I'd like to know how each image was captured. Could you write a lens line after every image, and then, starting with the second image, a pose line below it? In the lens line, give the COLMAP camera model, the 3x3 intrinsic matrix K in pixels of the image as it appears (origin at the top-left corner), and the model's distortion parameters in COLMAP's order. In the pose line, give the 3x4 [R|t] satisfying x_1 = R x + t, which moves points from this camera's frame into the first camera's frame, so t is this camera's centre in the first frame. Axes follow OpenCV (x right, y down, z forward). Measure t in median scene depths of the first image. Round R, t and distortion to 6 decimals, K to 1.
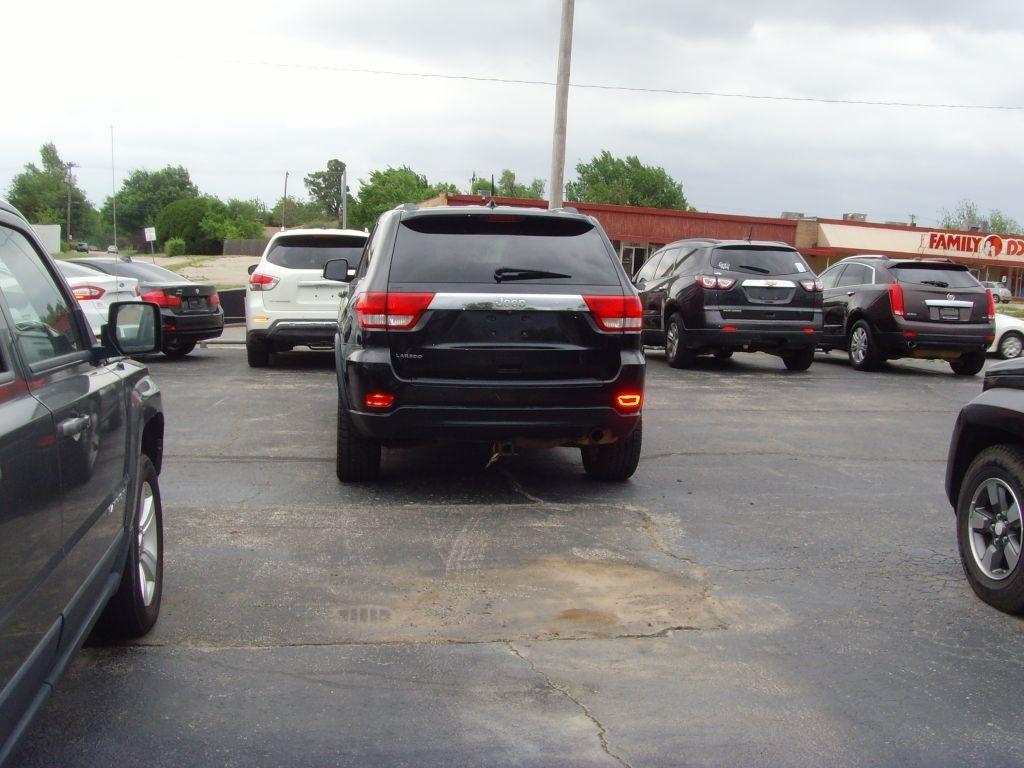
lens RADIAL K [[1181.5, 0, 512.4], [0, 1181.5, 357.7], [0, 0, 1]] dist [-0.227262, 0.368610]
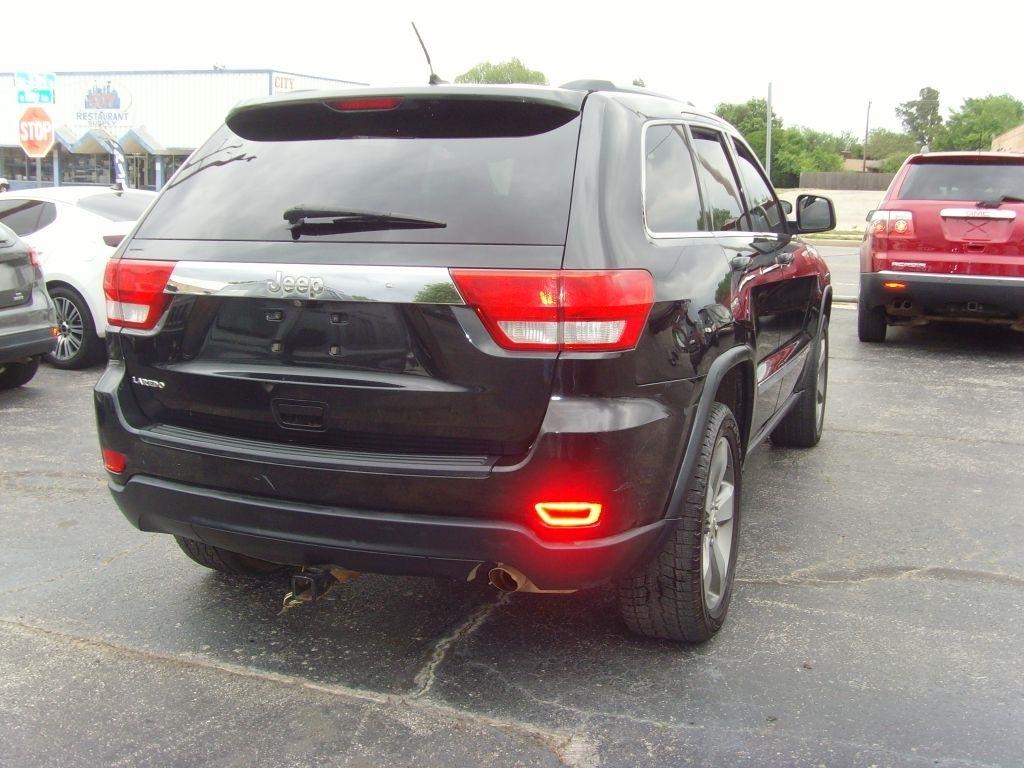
lens RADIAL K [[1181.5, 0, 512.4], [0, 1181.5, 357.7], [0, 0, 1]] dist [-0.227262, 0.368610]
pose [[0.876687, 0.056051, -0.477784, 0.267719], [-0.028753, 0.997519, 0.064266, -0.044899], [0.480201, -0.042604, 0.876123, 0.581542]]
